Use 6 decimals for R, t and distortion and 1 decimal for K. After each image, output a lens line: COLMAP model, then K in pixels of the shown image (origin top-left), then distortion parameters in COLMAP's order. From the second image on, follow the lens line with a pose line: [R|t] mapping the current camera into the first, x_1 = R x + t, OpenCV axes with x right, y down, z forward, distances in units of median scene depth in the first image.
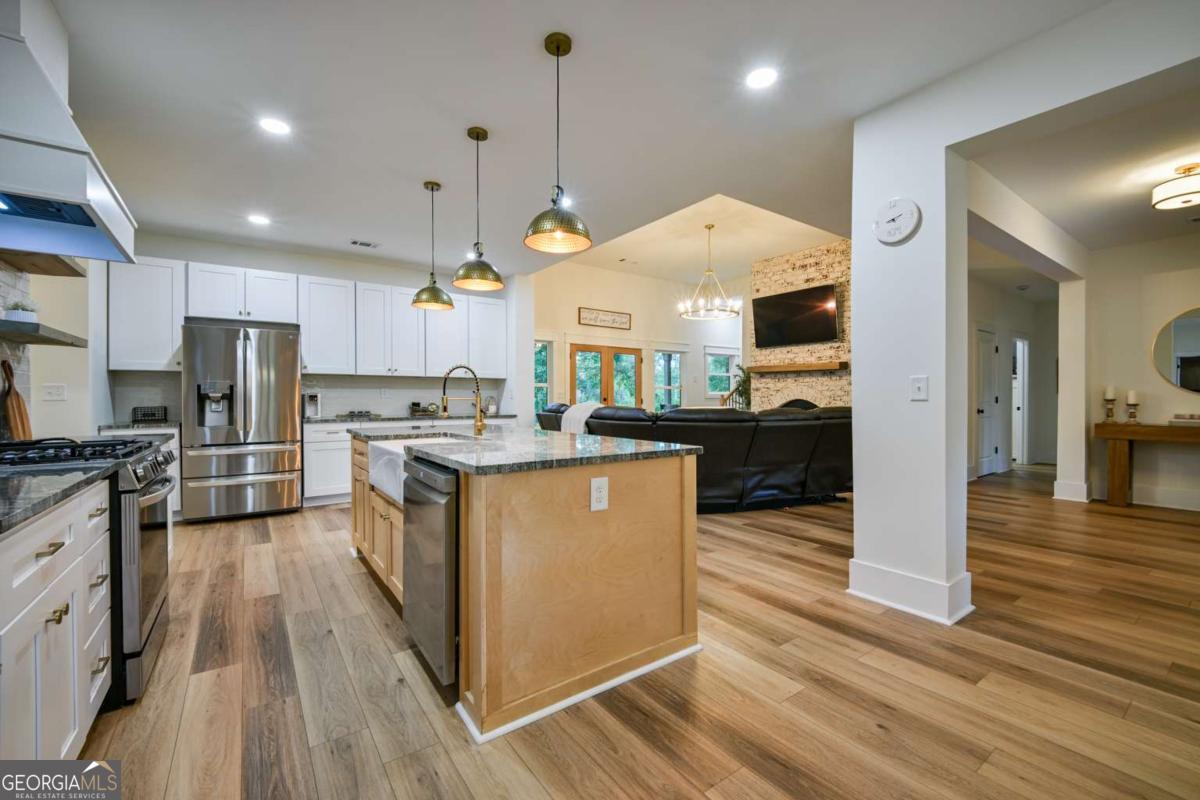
lens RADIAL K [[501.8, 0, 600.0], [0, 501.8, 400.0], [0, 0, 1]] dist [0.002634, -0.014880]
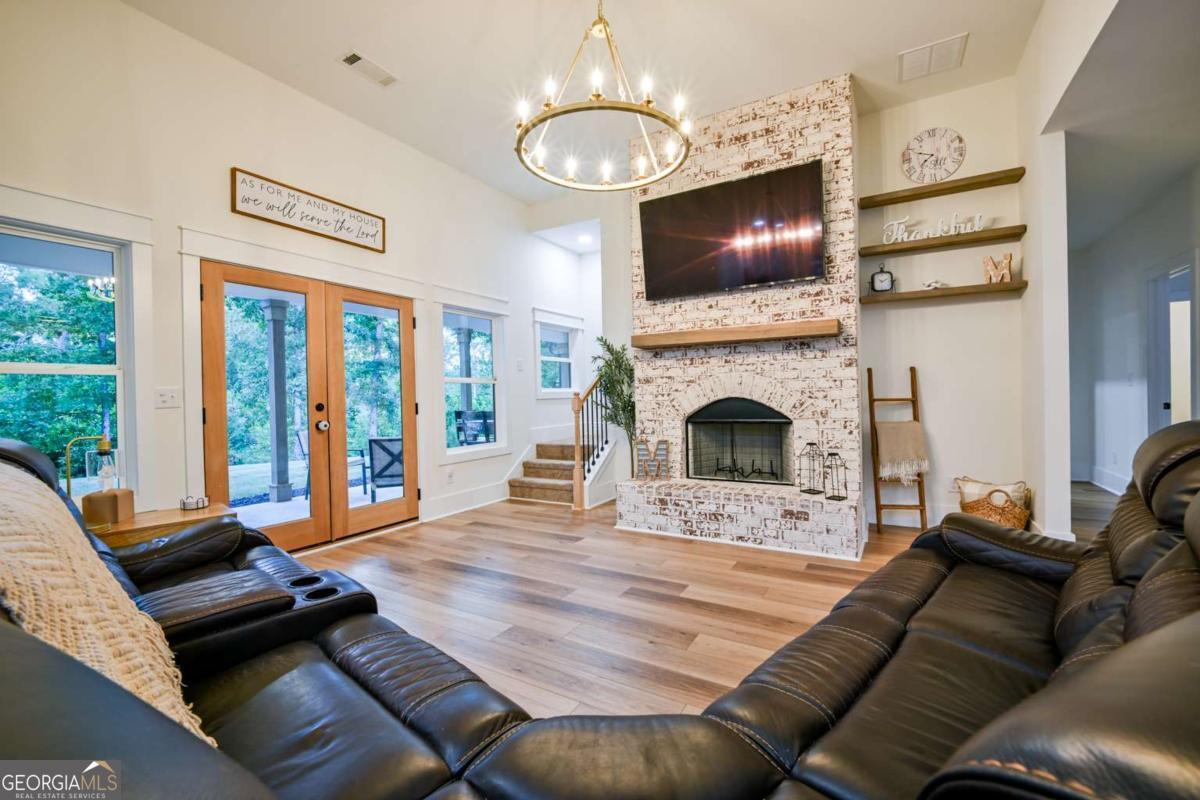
lens RADIAL K [[501.8, 0, 600.0], [0, 501.8, 400.0], [0, 0, 1]] dist [0.002634, -0.014880]
pose [[0.918118, -0.023675, 0.395599, 0.063005], [0.024581, 0.999694, 0.002779, -0.003665], [-0.395543, 0.007172, 0.918419, 0.567990]]
